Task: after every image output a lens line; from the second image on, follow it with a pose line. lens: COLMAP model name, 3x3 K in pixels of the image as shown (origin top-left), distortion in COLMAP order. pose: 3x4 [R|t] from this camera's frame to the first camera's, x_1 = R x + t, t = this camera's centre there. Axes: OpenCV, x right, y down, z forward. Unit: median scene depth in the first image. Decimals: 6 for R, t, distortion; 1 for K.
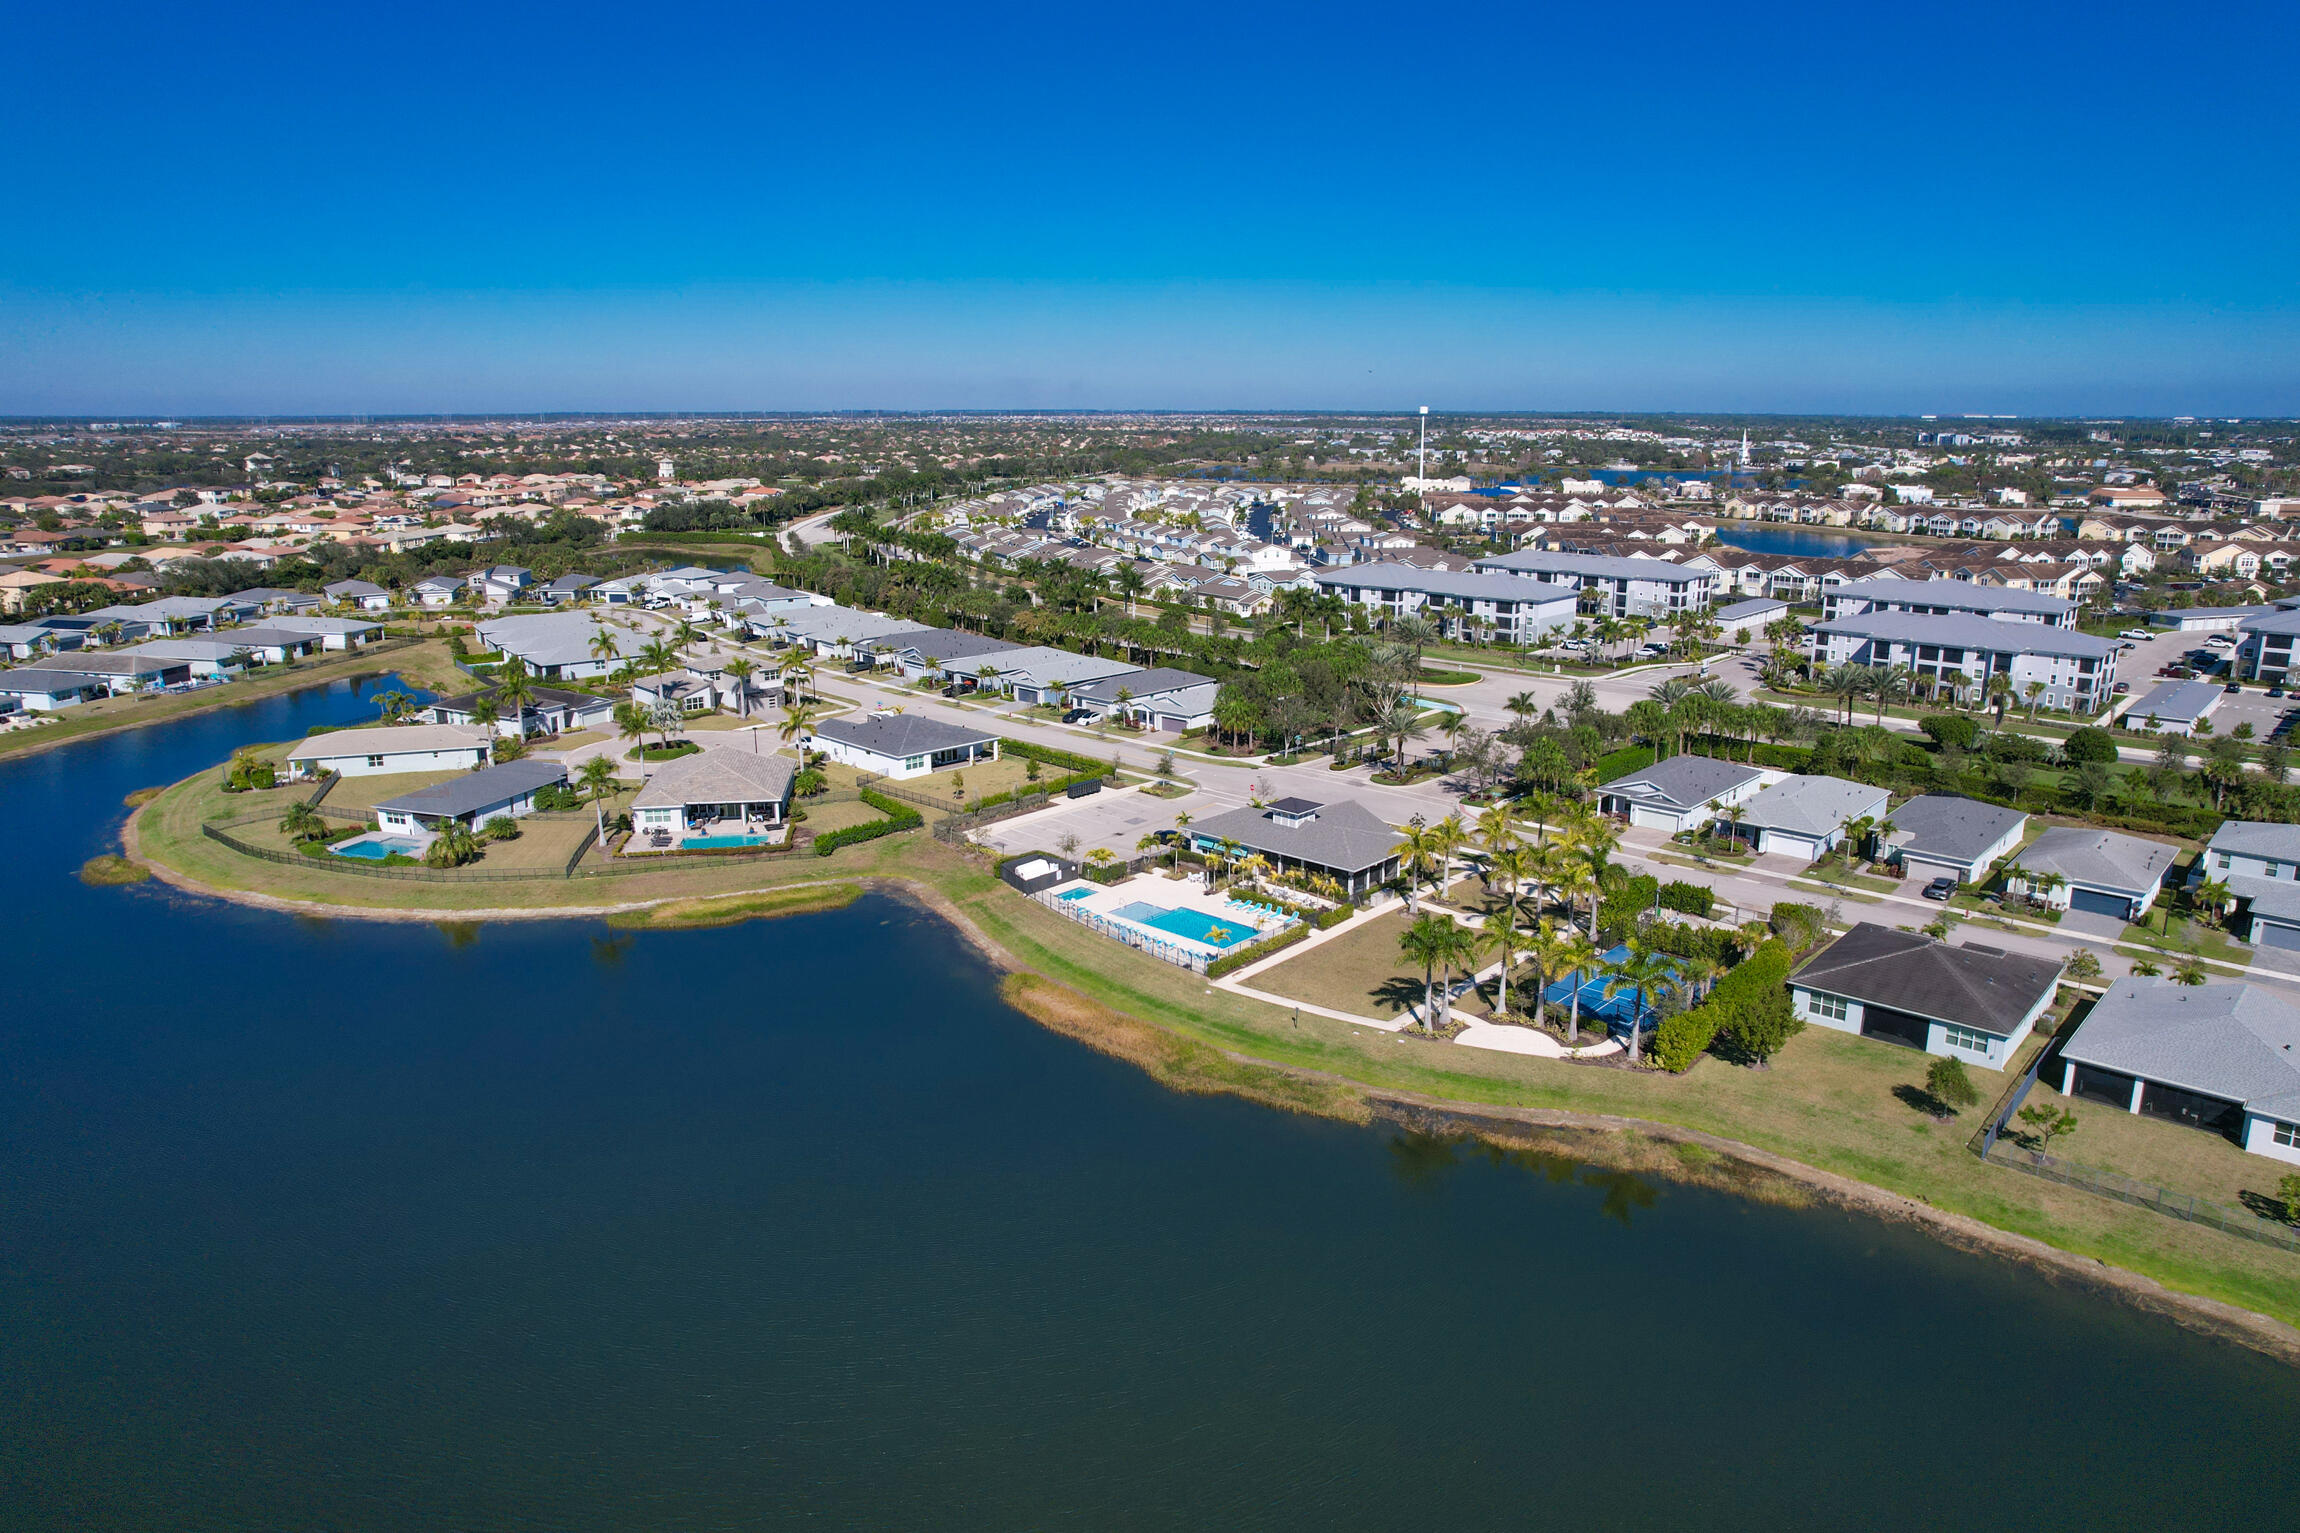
lens RADIAL K [[1488.7, 0, 1150.0], [0, 1488.7, 766.5], [0, 0, 1]] dist [-0.066062, 0.054264]
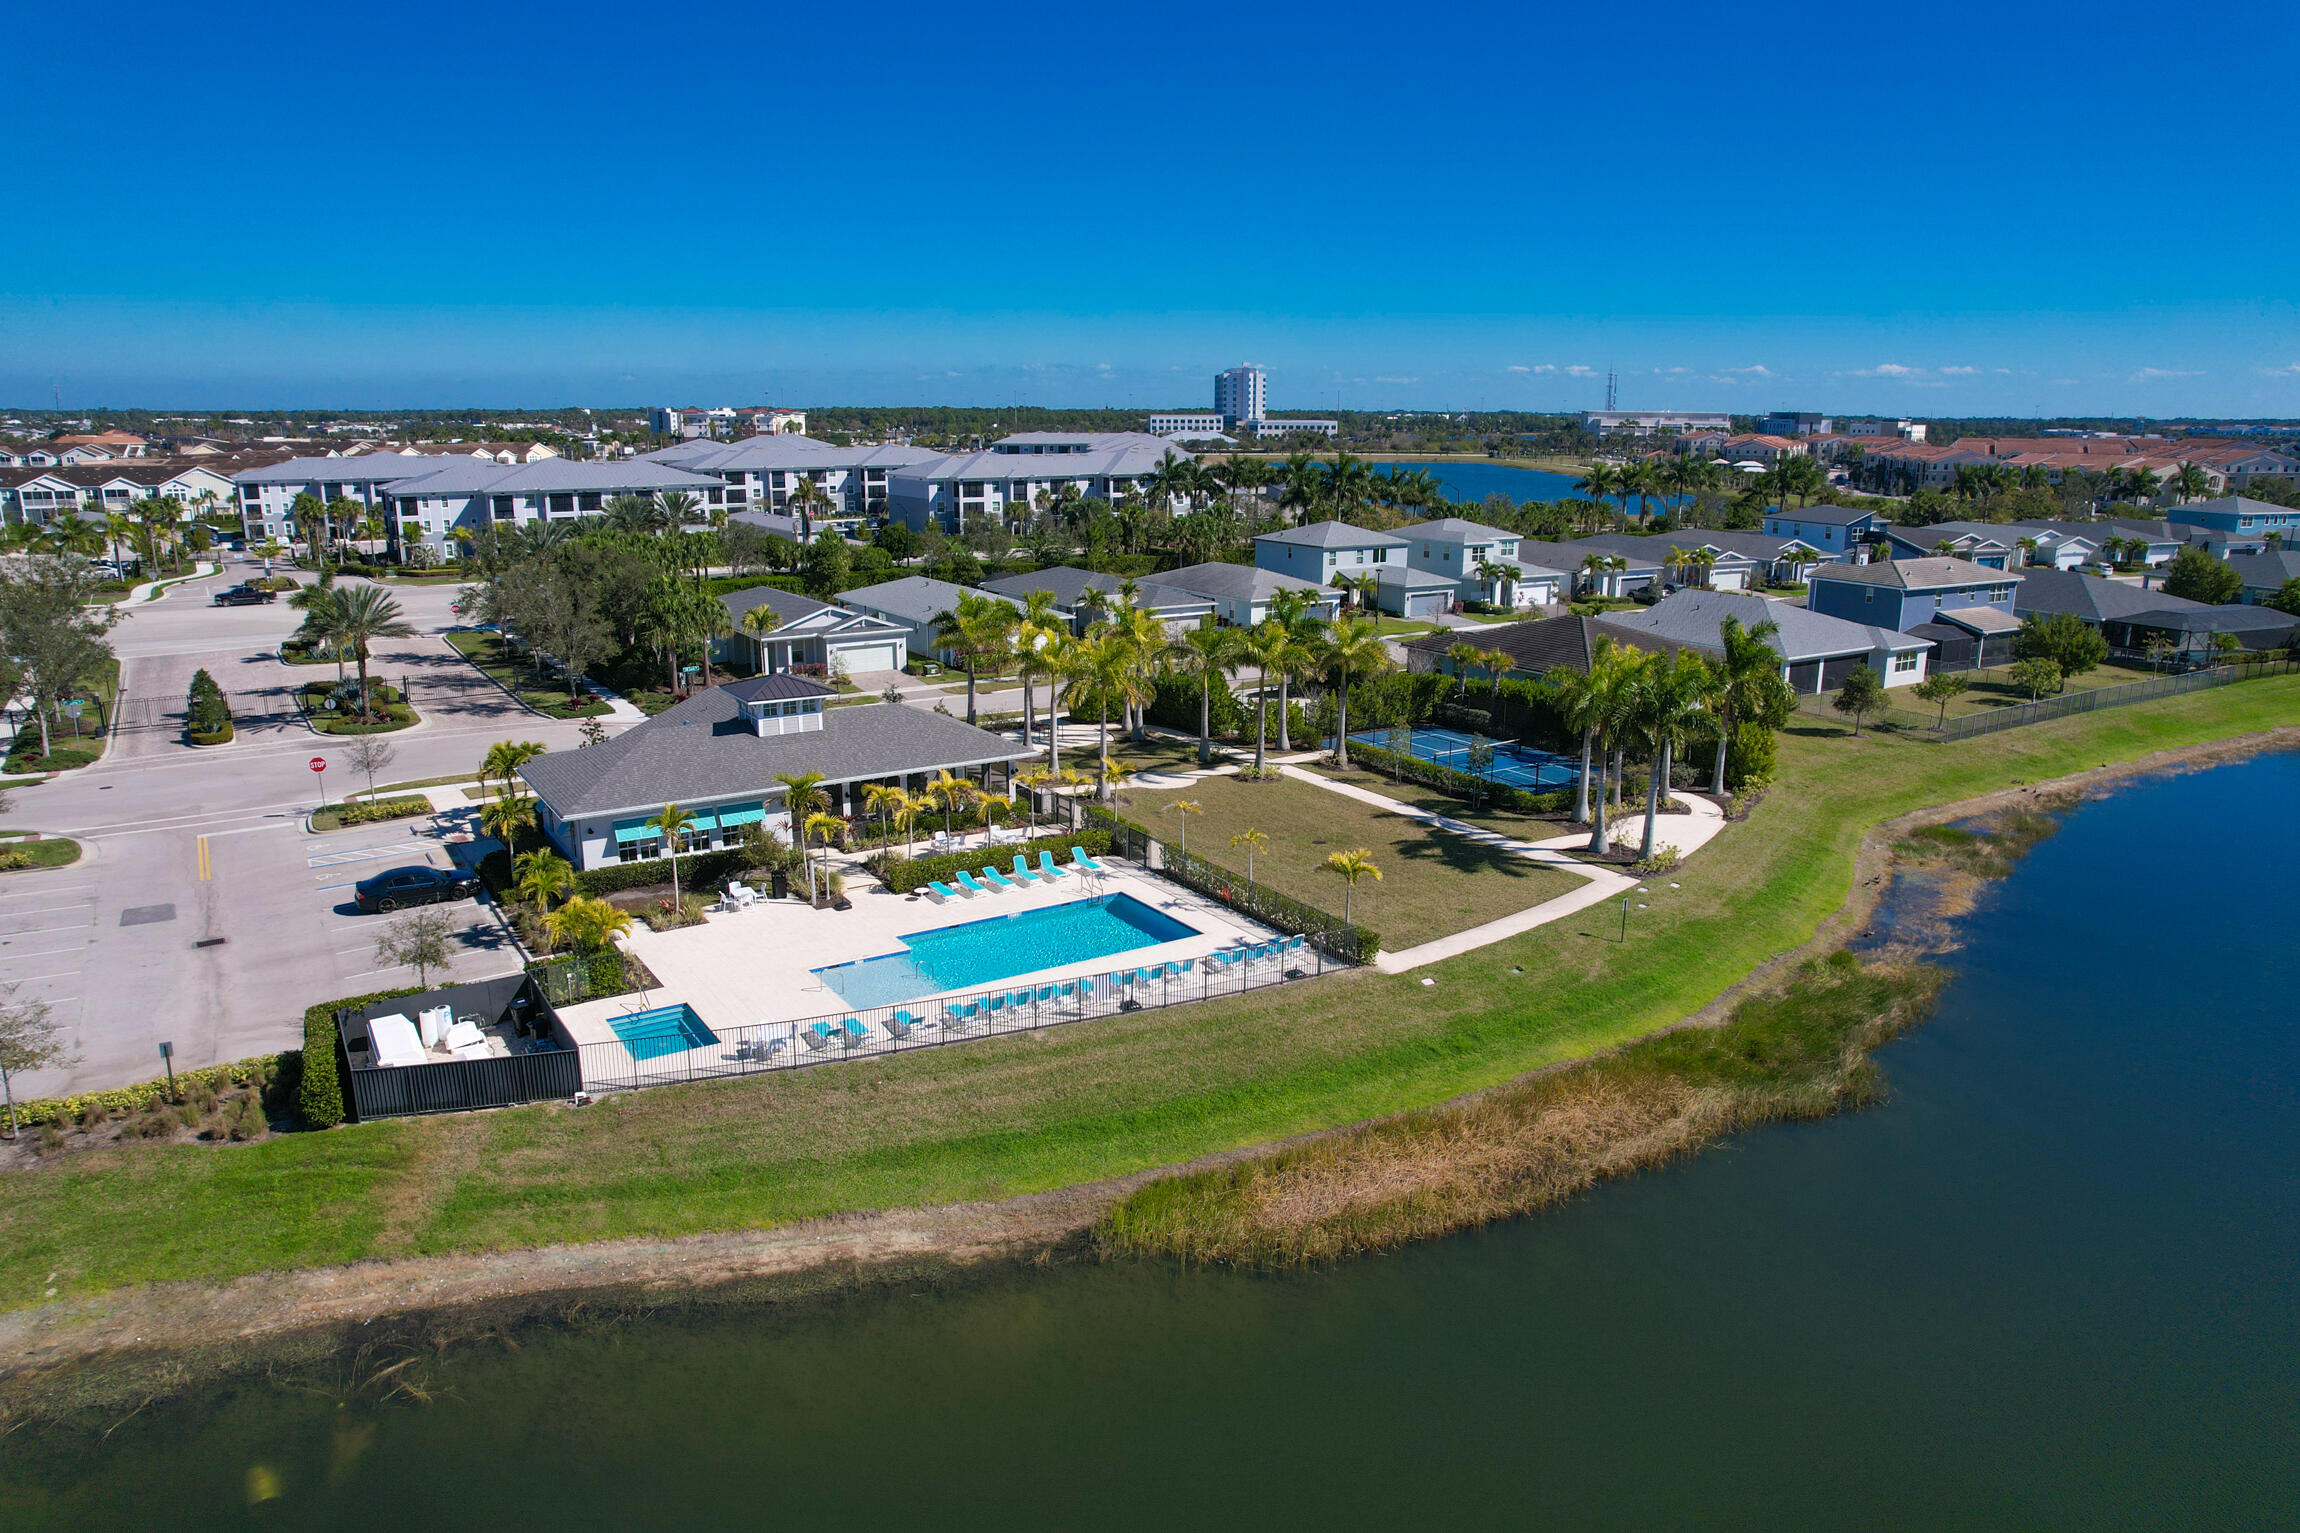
lens RADIAL K [[1488.7, 0, 1150.0], [0, 1488.7, 766.5], [0, 0, 1]] dist [-0.066062, 0.054264]
pose [[0.252810, -0.226928, 0.940527, -0.249708], [0.226216, 0.959024, 0.170585, -0.002550], [-0.940698, 0.169636, 0.293786, 0.611346]]
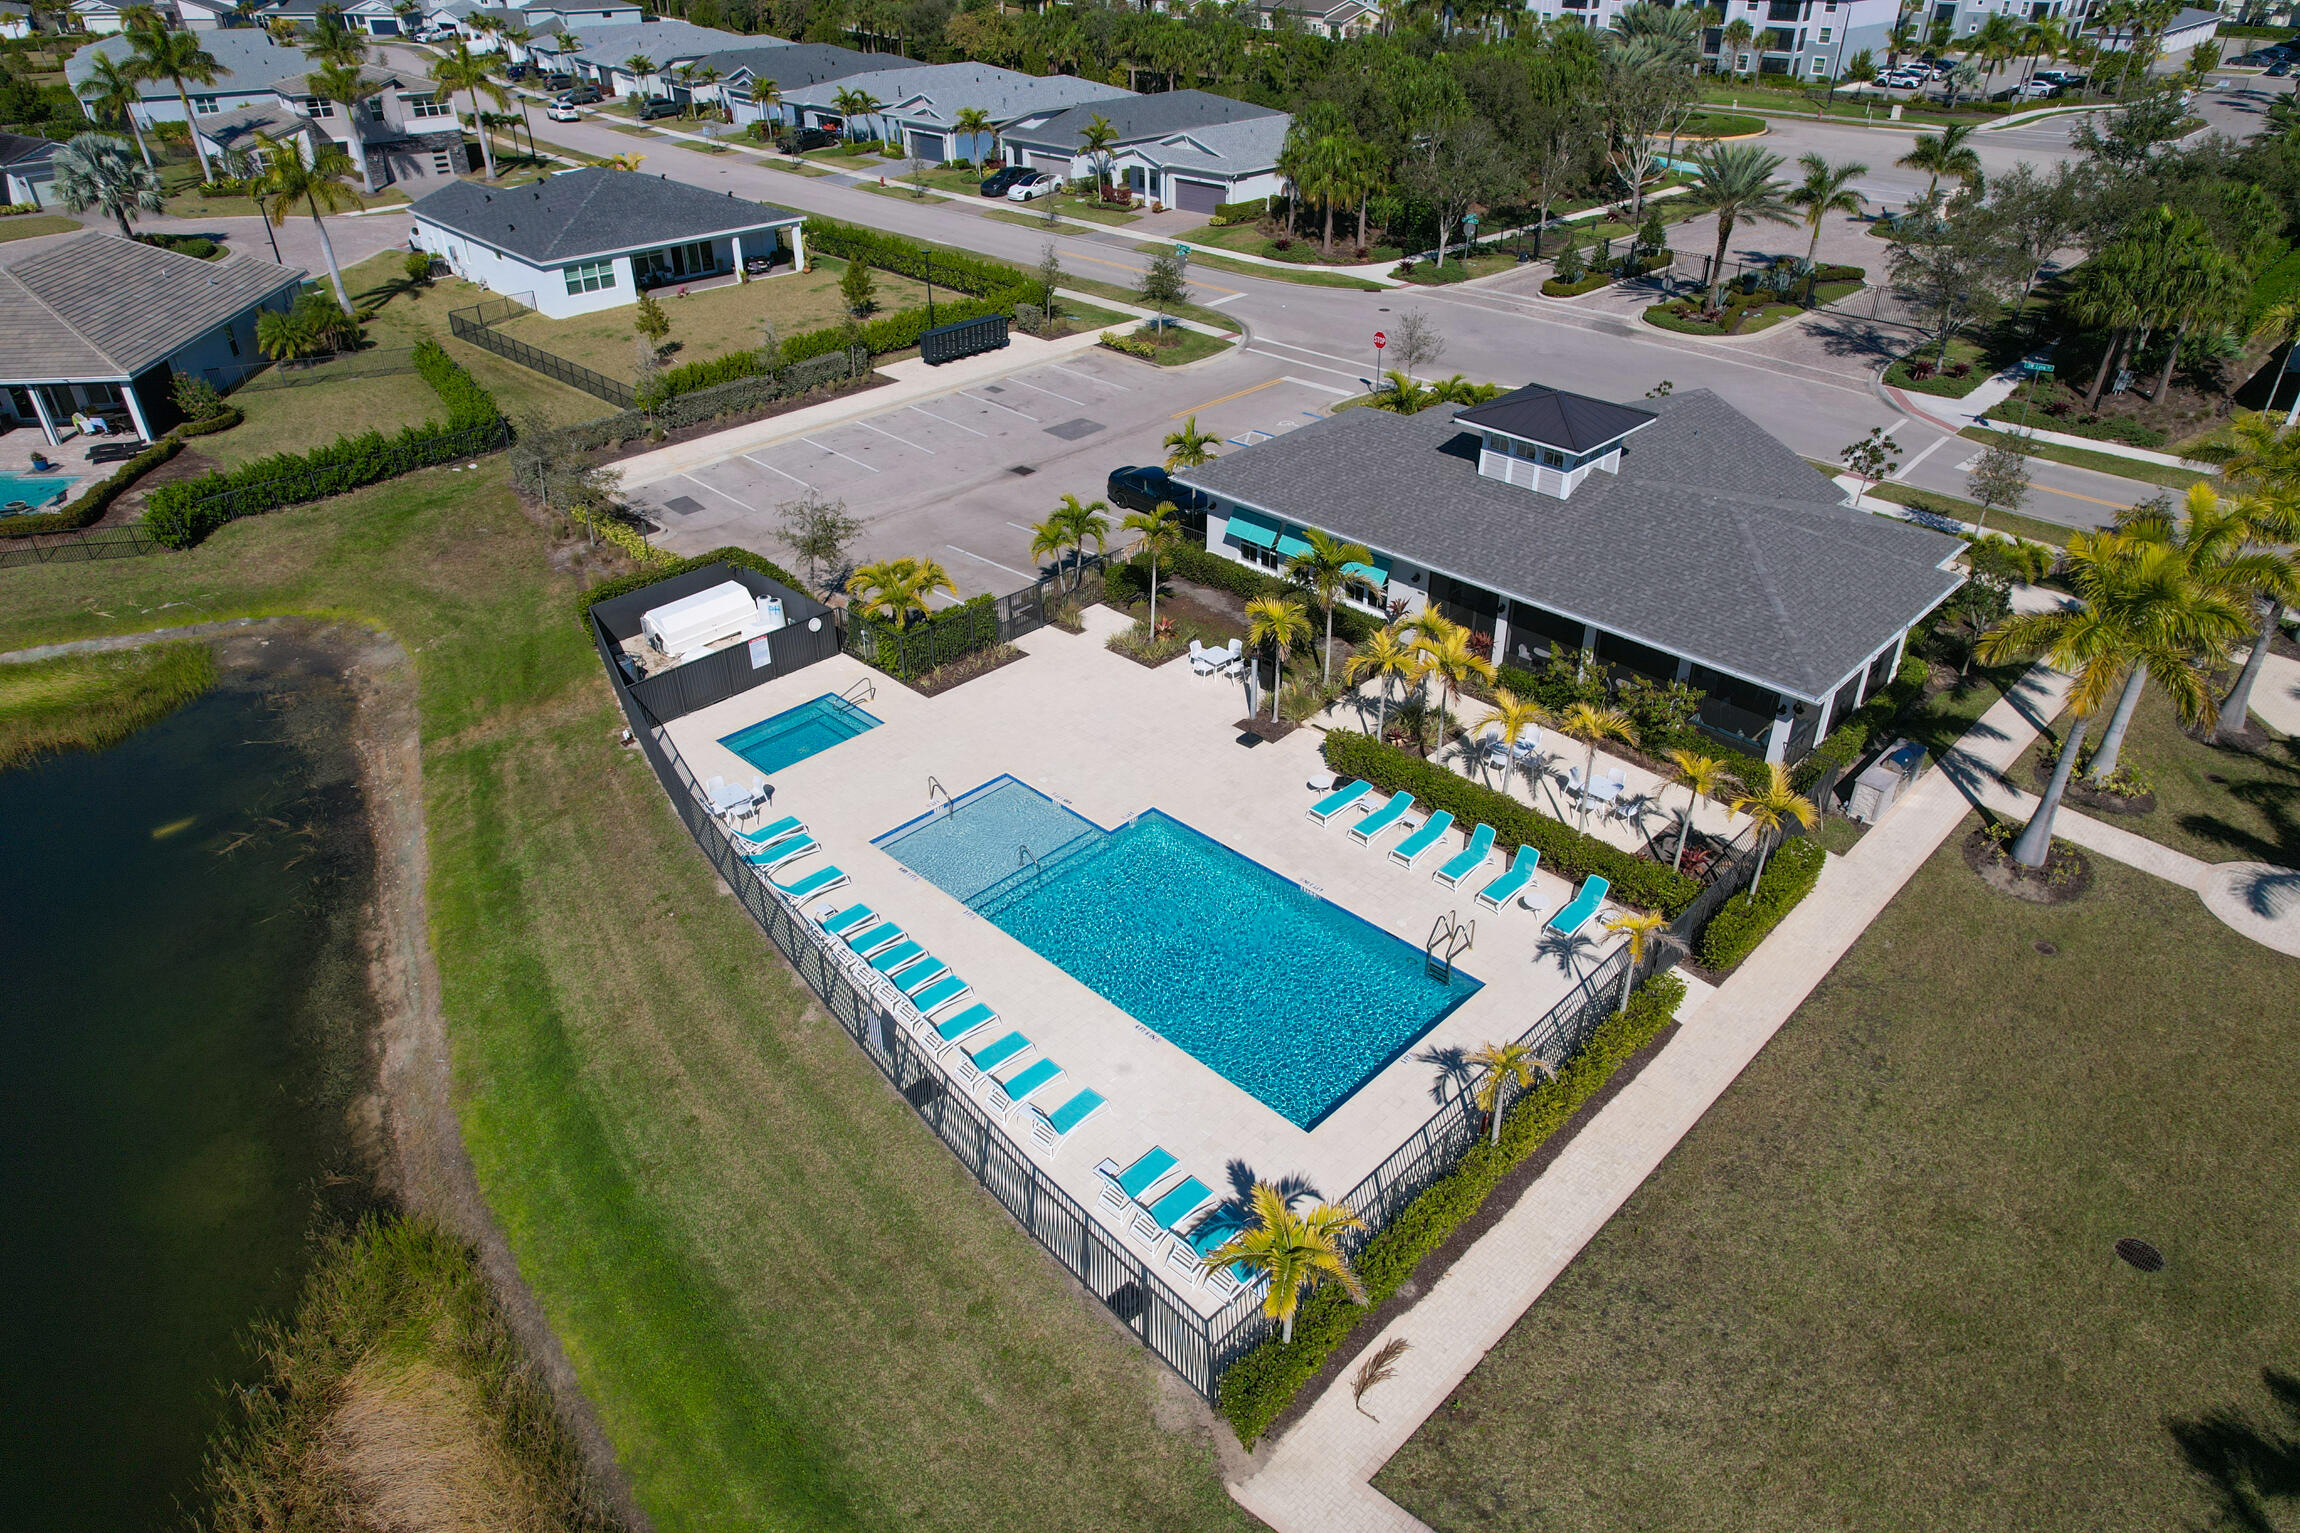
lens RADIAL K [[1472.6, 0, 1148.5], [0, 1472.6, 762.4], [0, 0, 1]] dist [-0.075573, 0.072008]
pose [[0.999189, 0.013986, -0.037761, 0.022939], [-0.001751, 0.951943, 0.306270, 0.002411], [0.040230, -0.305956, 0.951195, 0.563151]]
